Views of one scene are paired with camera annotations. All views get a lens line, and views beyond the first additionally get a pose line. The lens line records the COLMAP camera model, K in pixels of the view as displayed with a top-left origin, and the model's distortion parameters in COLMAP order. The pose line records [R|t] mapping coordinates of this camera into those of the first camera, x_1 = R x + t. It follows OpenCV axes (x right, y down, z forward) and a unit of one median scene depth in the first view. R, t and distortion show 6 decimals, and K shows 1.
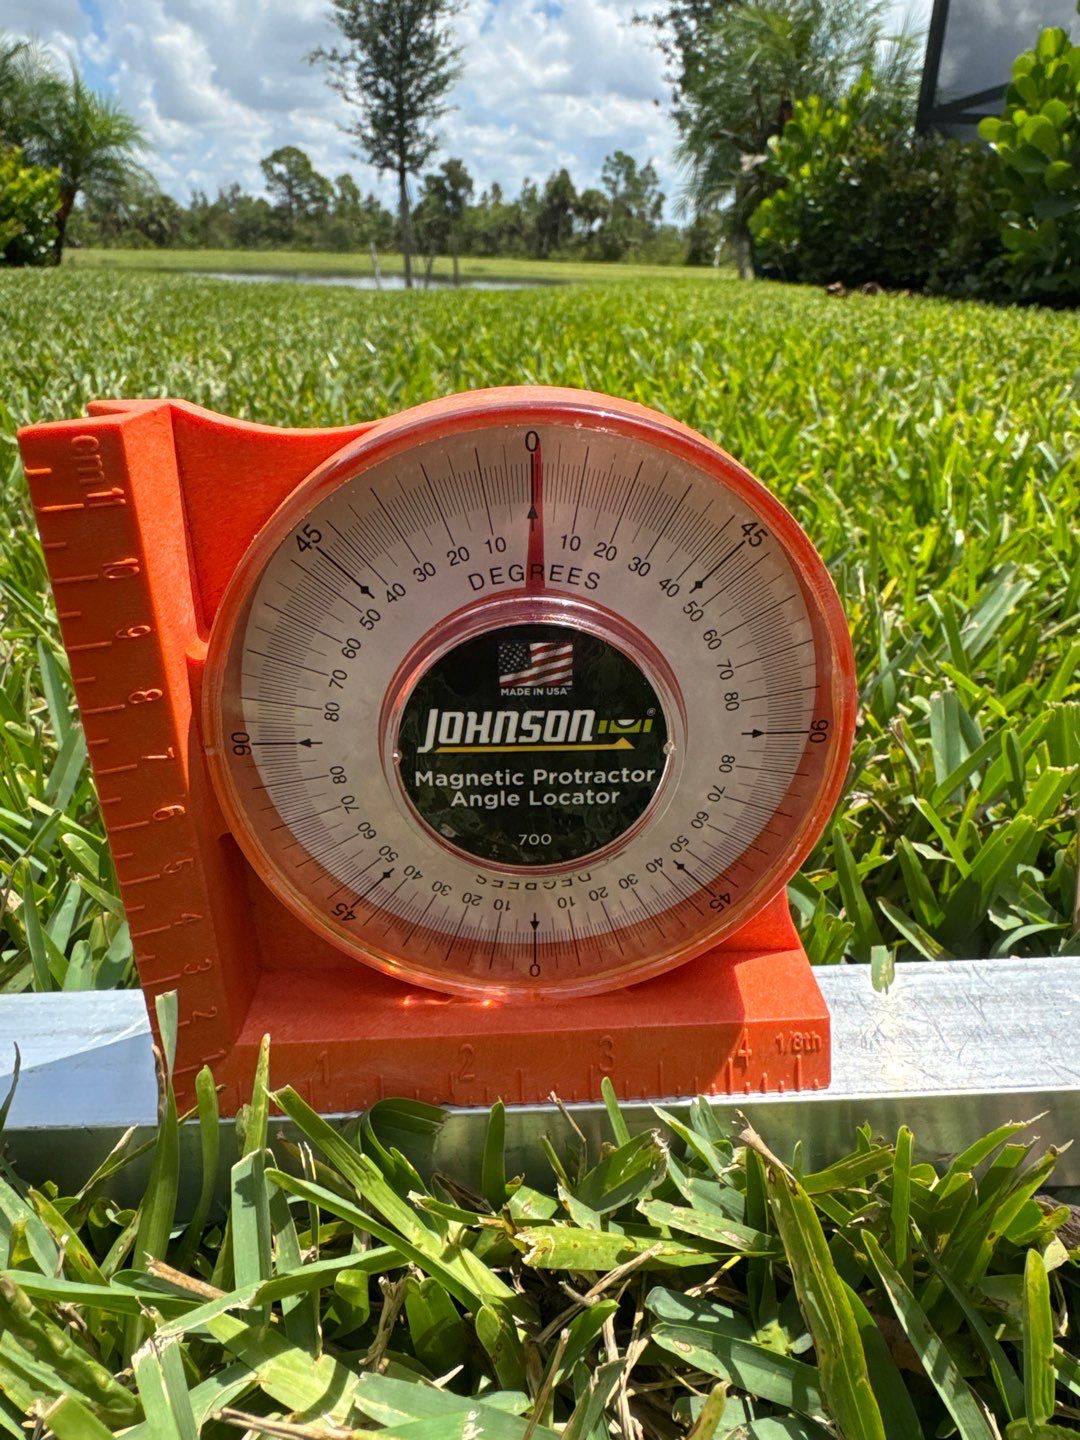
lens RADIAL K [[1034.2, 0, 540.0], [0, 1034.2, 720.0], [0, 0, 1]] dist [0.000025, -0.000275]
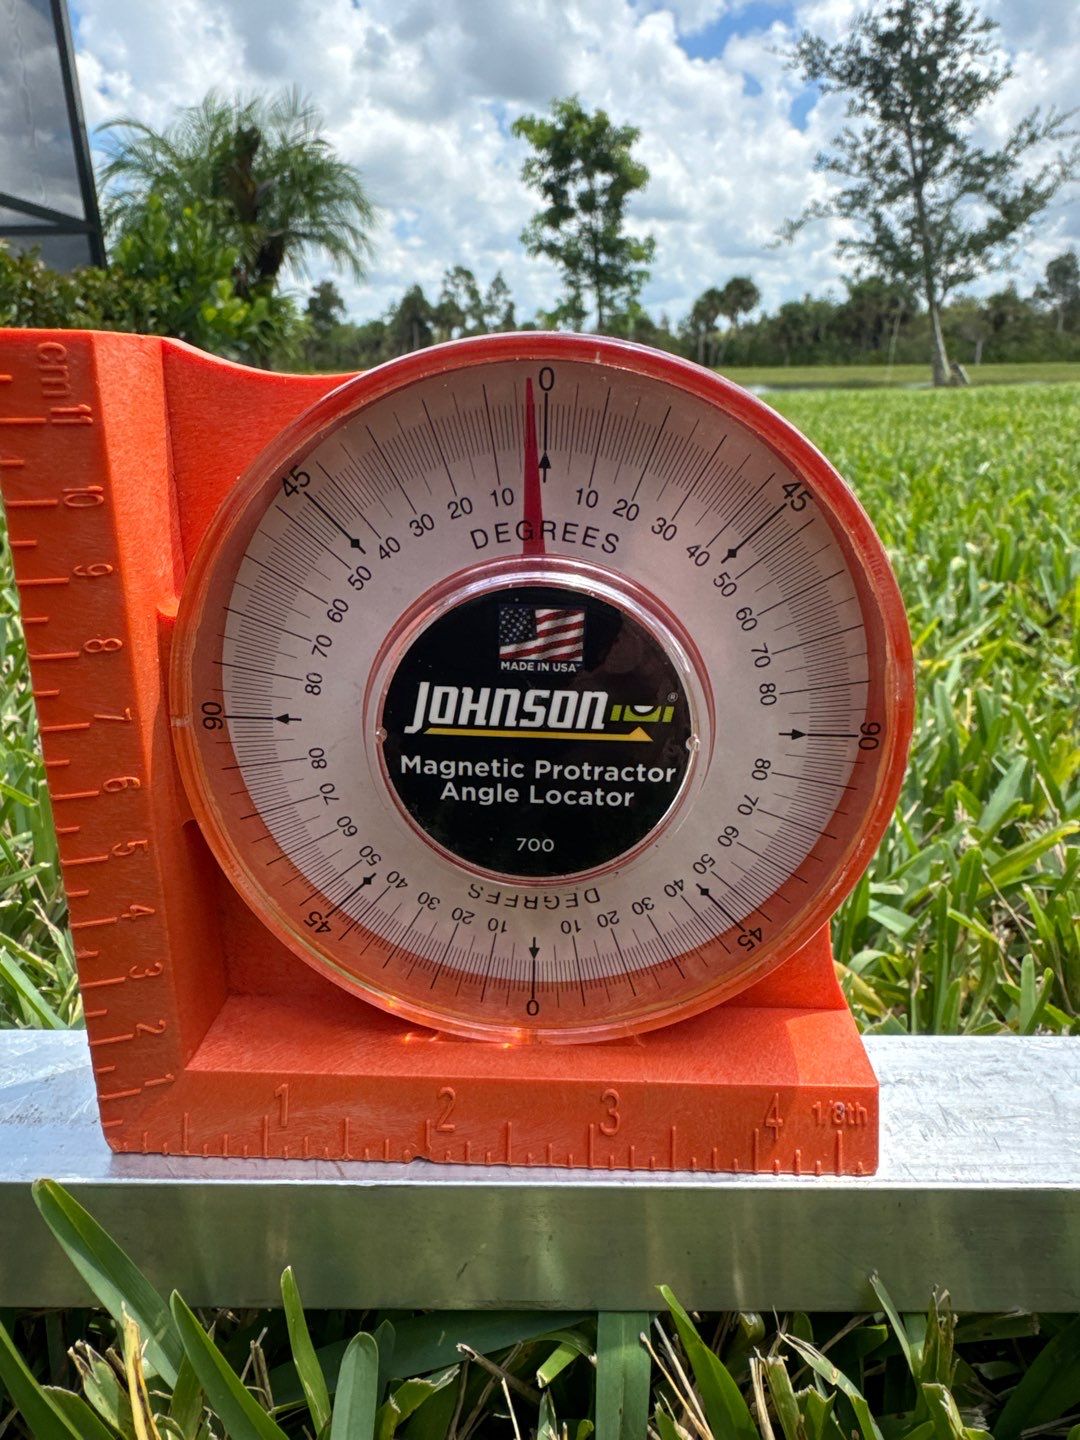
lens RADIAL K [[1034.2, 0, 540.0], [0, 1034.2, 720.0], [0, 0, 1]] dist [0.000025, -0.000275]
pose [[0.996559, 0.047247, -0.068096, 0.055907], [-0.054291, 0.992925, -0.105605, 0.107348], [0.062625, 0.108939, 0.992074, 0.131791]]
